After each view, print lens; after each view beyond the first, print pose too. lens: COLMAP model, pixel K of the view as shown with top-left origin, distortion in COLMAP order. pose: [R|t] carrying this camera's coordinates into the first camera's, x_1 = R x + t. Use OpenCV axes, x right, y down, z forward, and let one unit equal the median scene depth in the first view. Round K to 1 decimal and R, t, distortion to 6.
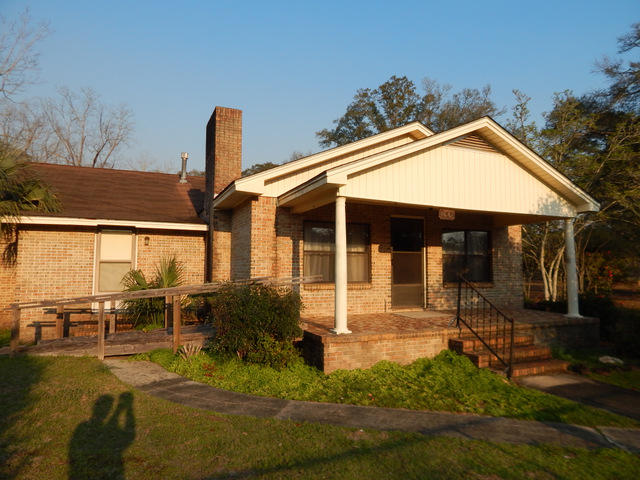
lens RADIAL K [[420.4, 0, 320.0], [0, 420.4, 240.0], [0, 0, 1]] dist [0.001472, -0.001797]
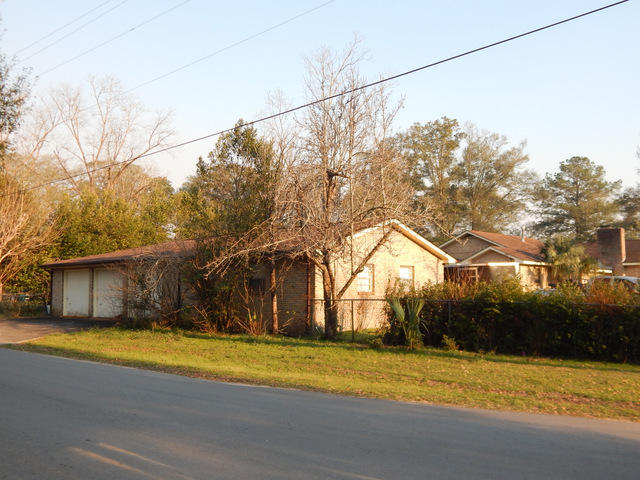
lens RADIAL K [[639.5, 0, 320.0], [0, 639.5, 240.0], [0, 0, 1]] dist [0.003524, -0.007925]
pose [[0.921052, 0.030326, 0.388258, -3.774529], [-0.027910, 0.999540, -0.011862, -0.138243], [-0.388439, 0.000089, 0.921474, -2.157189]]
